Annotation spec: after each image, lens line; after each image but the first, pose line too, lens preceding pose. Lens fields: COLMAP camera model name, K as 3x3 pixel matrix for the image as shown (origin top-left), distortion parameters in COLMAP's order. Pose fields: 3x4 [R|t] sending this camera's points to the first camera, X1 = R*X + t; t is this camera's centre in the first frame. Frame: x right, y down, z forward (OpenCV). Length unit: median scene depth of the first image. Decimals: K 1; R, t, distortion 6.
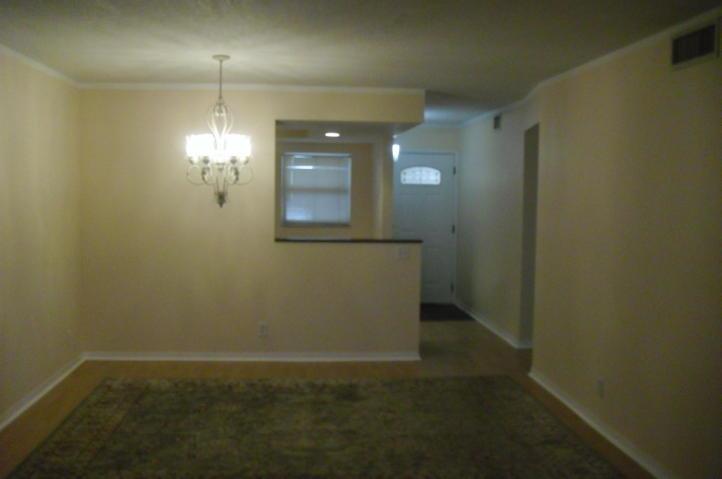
lens RADIAL K [[731.3, 0, 361.0], [0, 731.3, 239.5], [0, 0, 1]] dist [-0.207362, 0.222693]
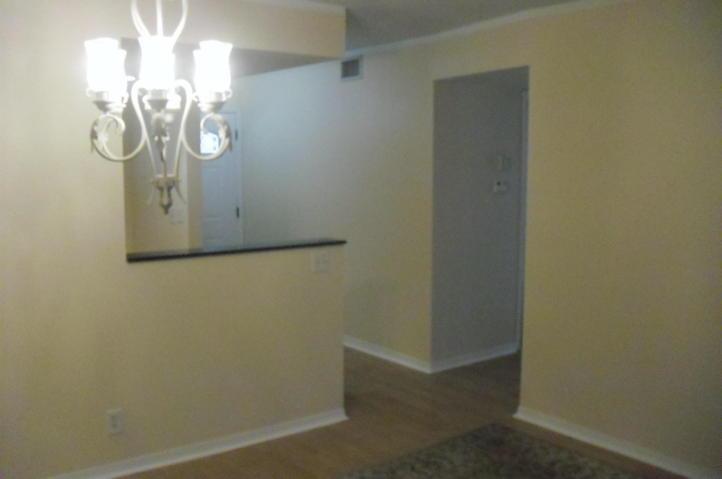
lens RADIAL K [[731.3, 0, 361.0], [0, 731.3, 239.5], [0, 0, 1]] dist [-0.207362, 0.222693]
pose [[0.843807, -0.070413, 0.532007, -0.253912], [0.045977, 0.997195, 0.059059, -0.037766], [-0.534673, -0.025374, 0.844678, 0.447128]]
